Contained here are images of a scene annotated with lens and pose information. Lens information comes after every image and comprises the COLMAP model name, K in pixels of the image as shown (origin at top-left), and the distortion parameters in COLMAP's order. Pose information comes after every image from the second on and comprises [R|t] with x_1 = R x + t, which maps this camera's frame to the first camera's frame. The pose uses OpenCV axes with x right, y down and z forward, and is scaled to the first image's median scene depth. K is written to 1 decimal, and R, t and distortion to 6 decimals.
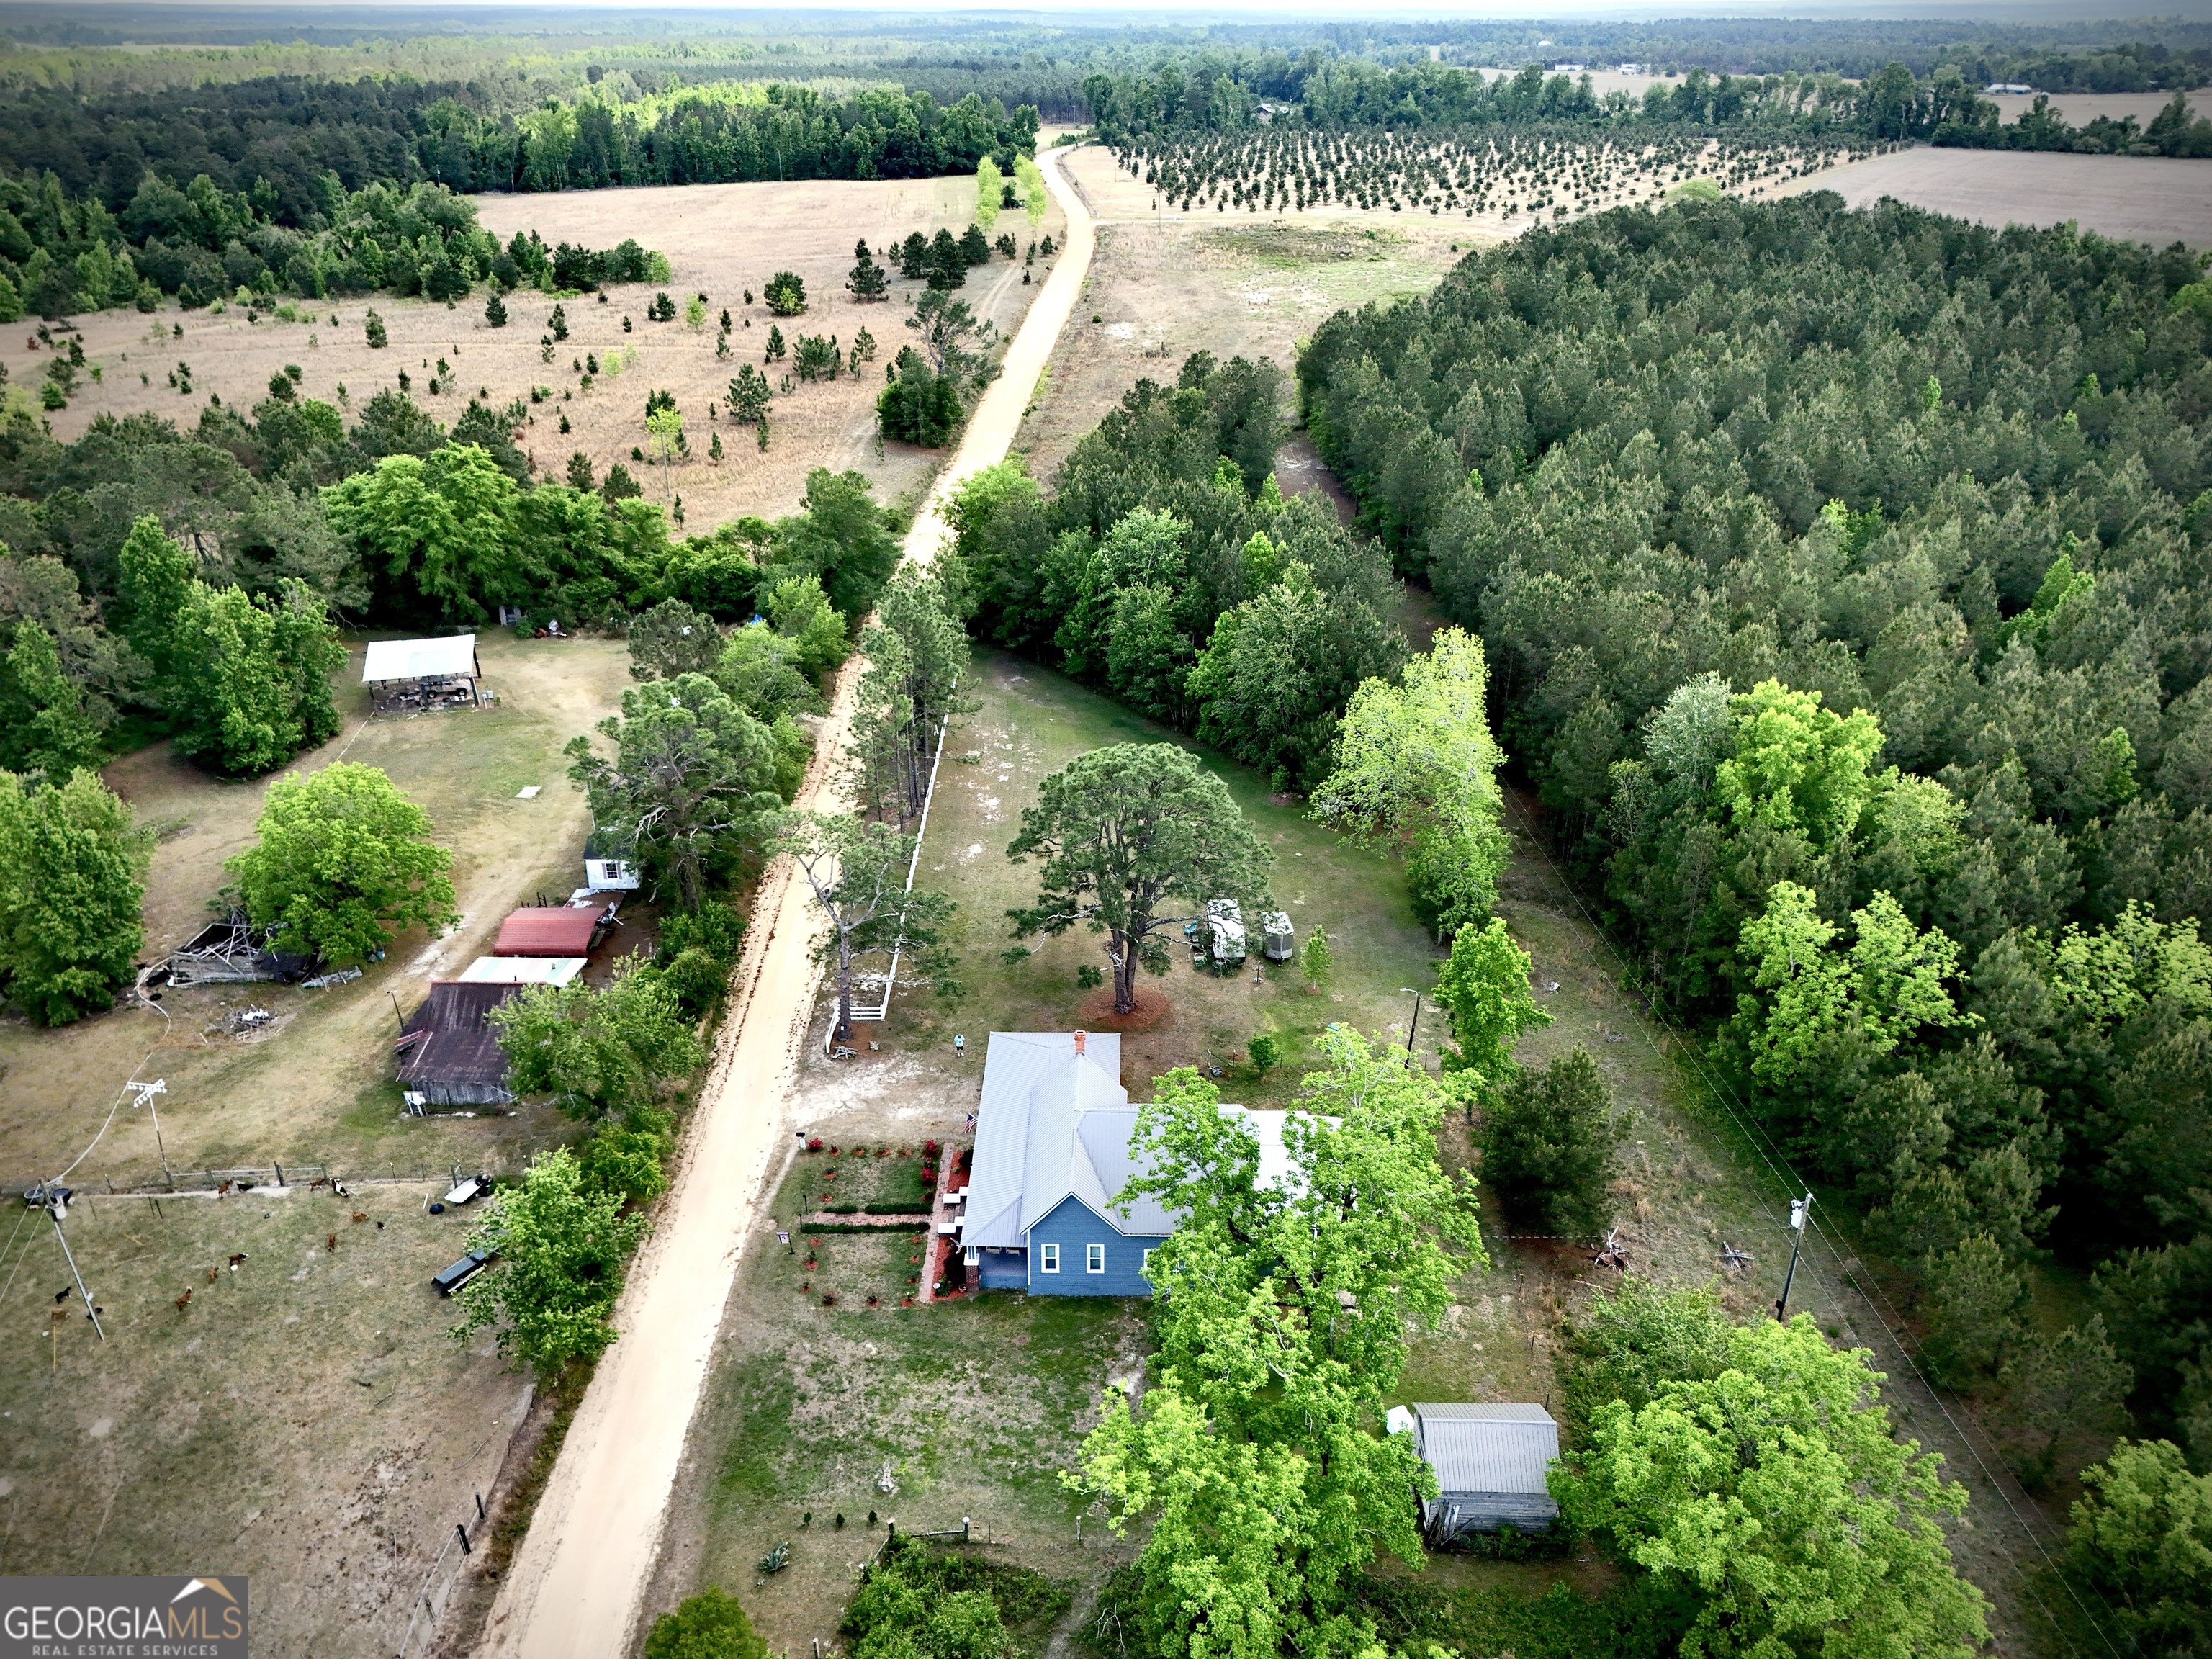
lens RADIAL K [[1642.9, 0, 1106.8], [0, 1642.9, 825.5], [0, 0, 1]] dist [0.060013, -0.044876]
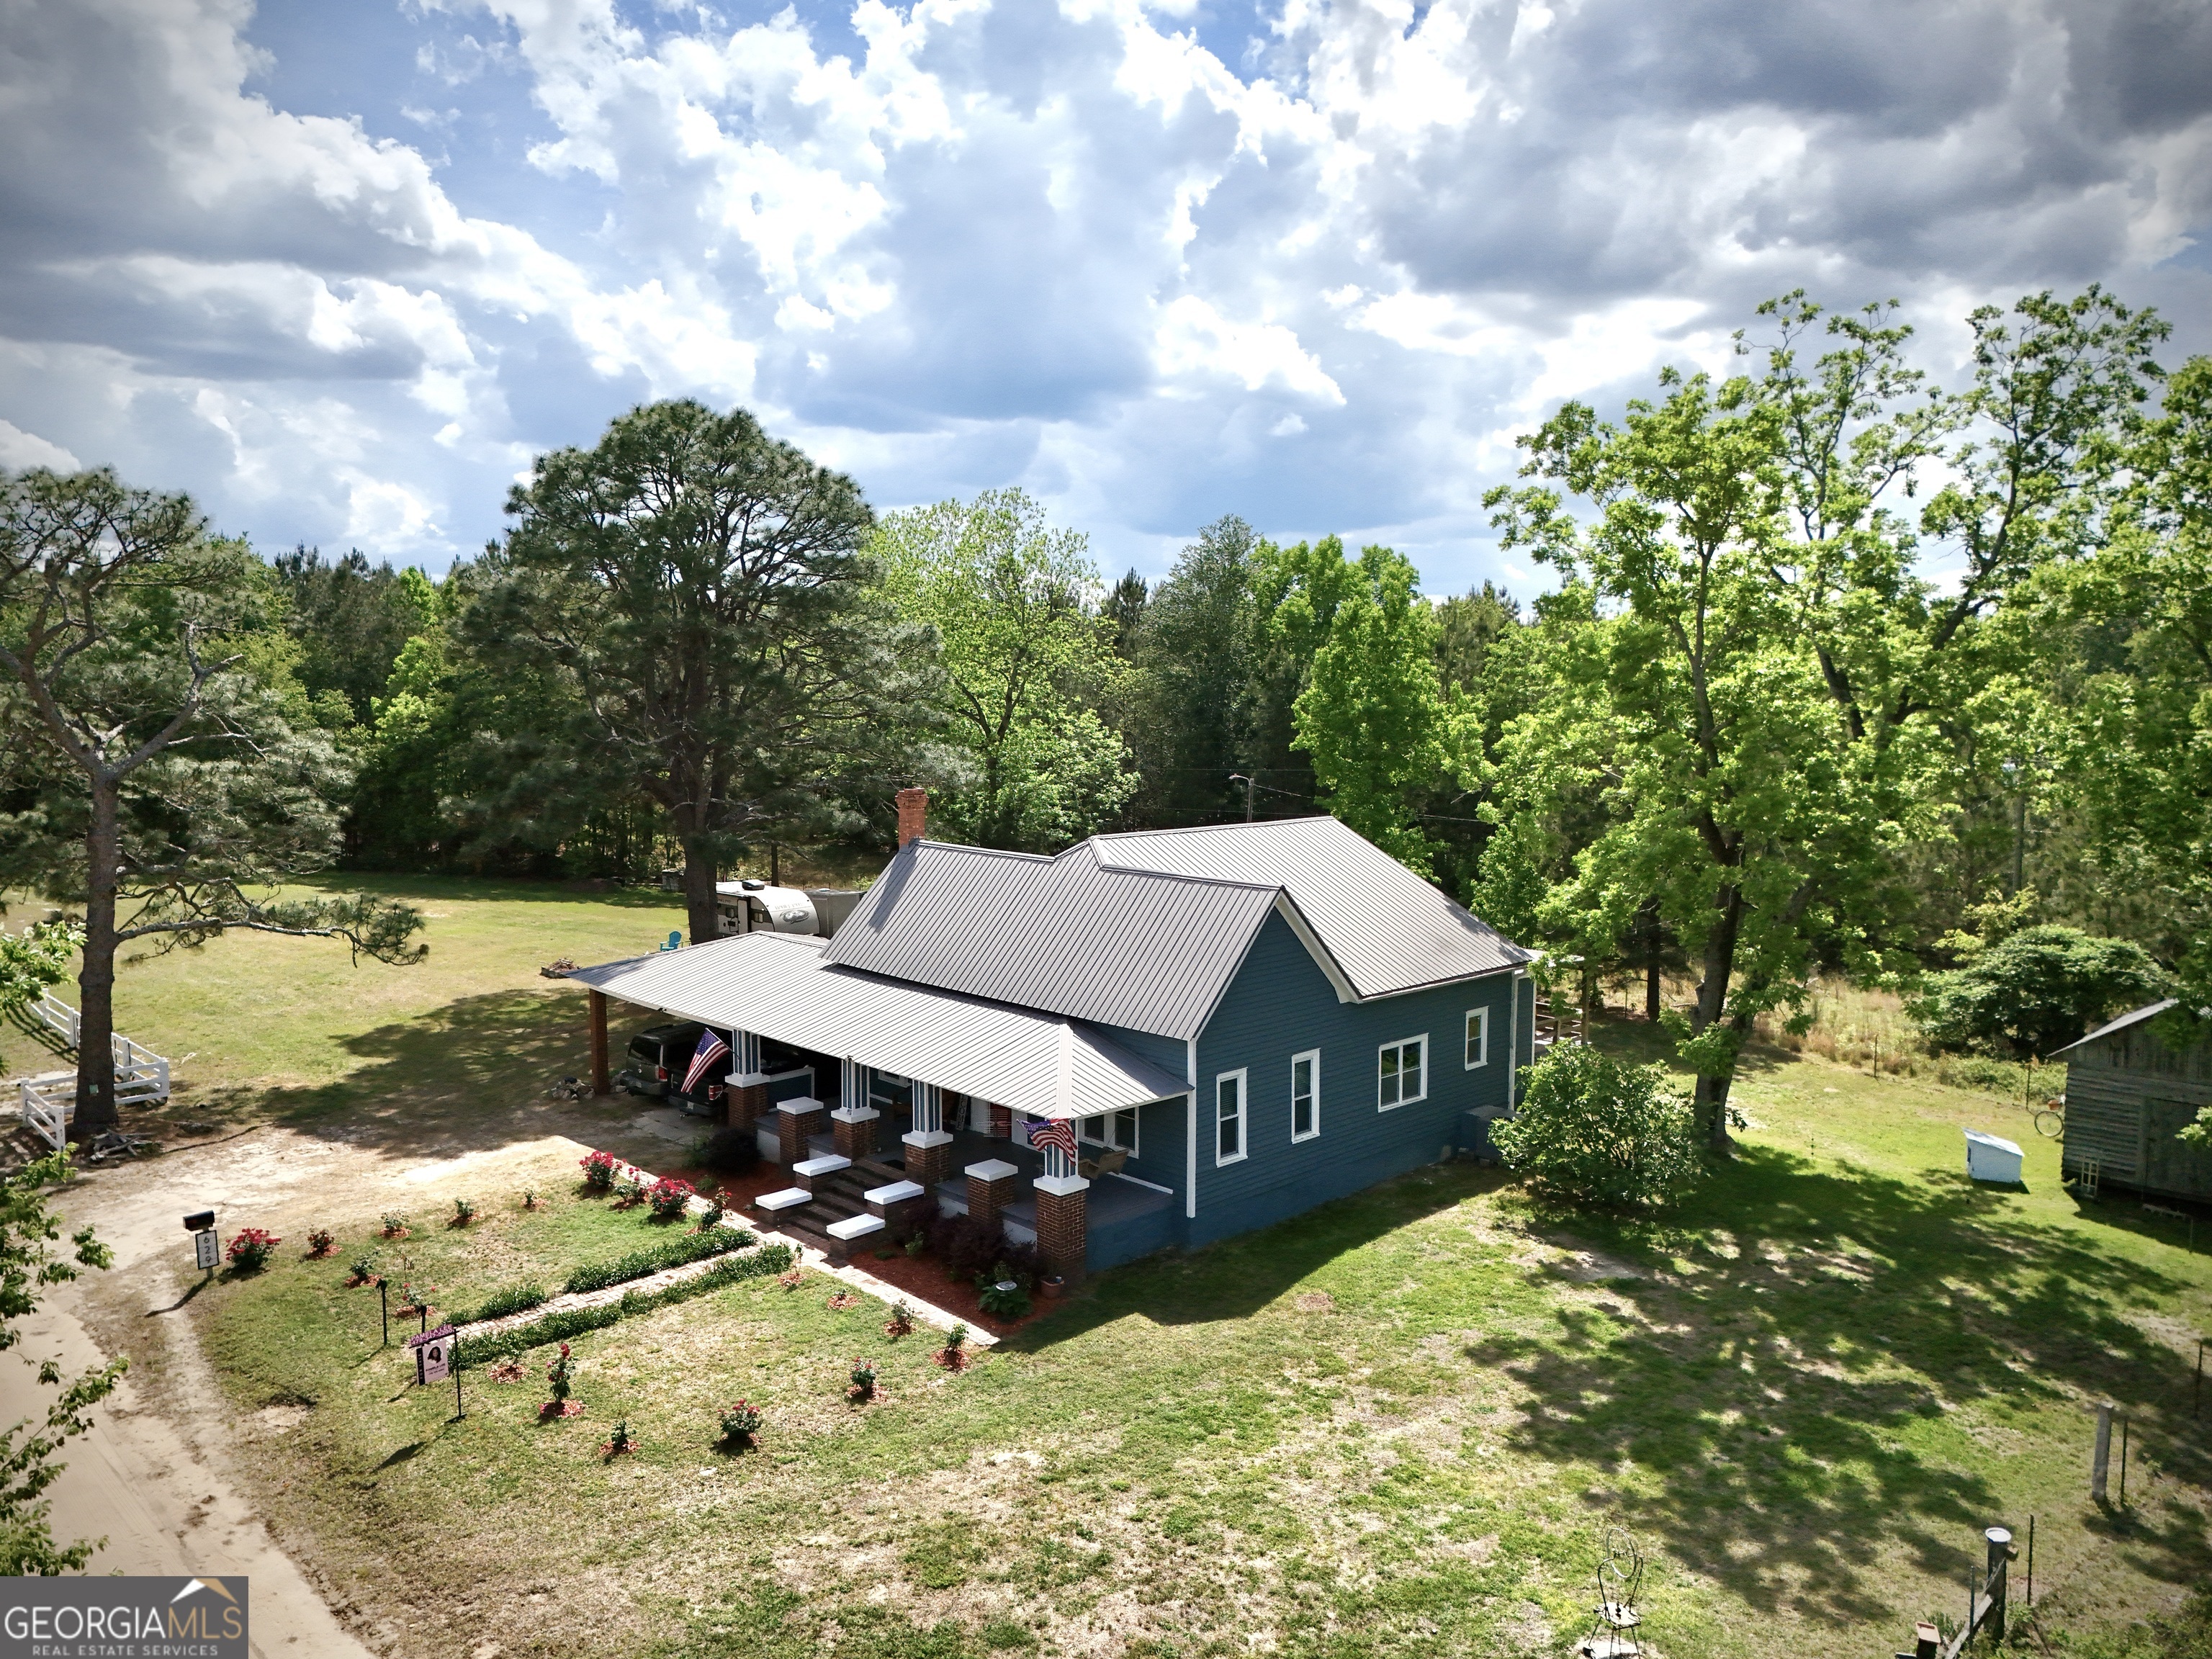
lens RADIAL K [[1642.9, 0, 1109.7], [0, 1642.9, 818.7], [0, 0, 1]] dist [0.060013, -0.044876]
pose [[0.705462, -0.059599, 0.706238, -0.285958], [0.313887, 0.919680, -0.235931, 0.249178], [-0.635452, 0.388120, 0.667506, 0.653986]]
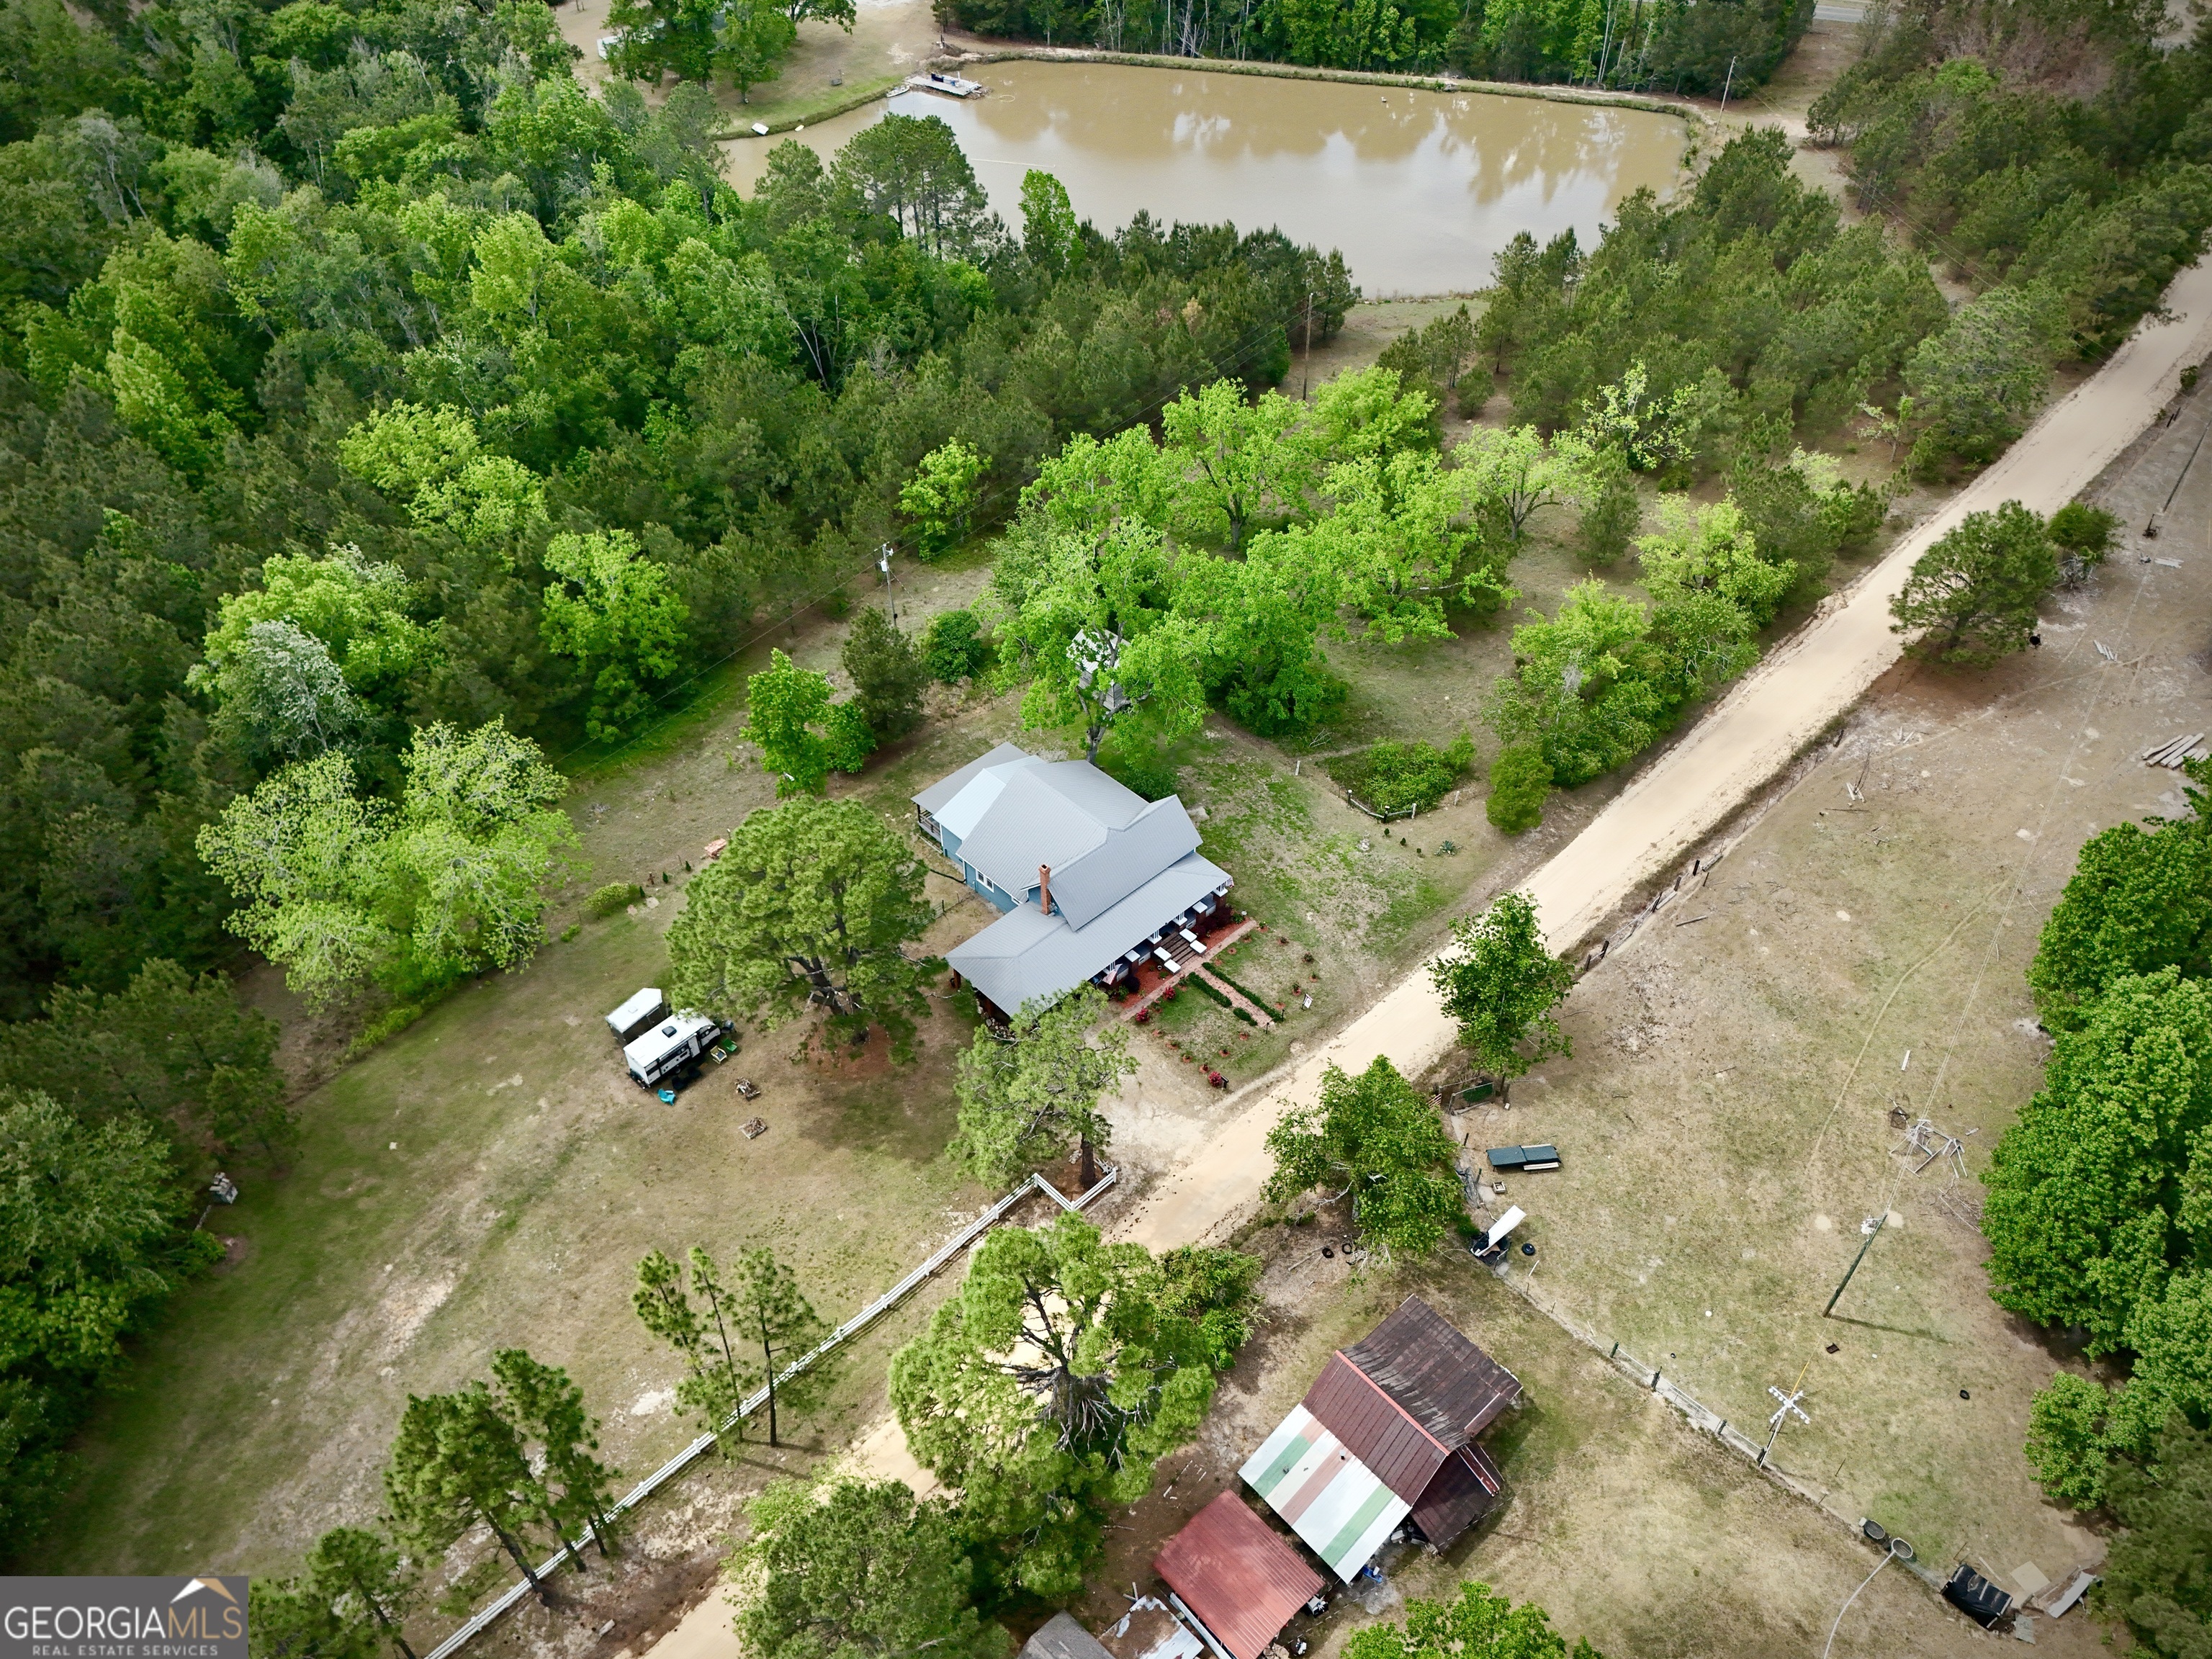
lens RADIAL K [[1642.9, 0, 1107.5], [0, 1642.9, 830.6], [0, 0, 1]] dist [0.060013, -0.044876]
pose [[-0.704844, -0.482053, 0.520403, -0.614579], [0.321571, 0.436776, 0.840130, -0.810192], [-0.632287, 0.759508, -0.152844, 1.099037]]
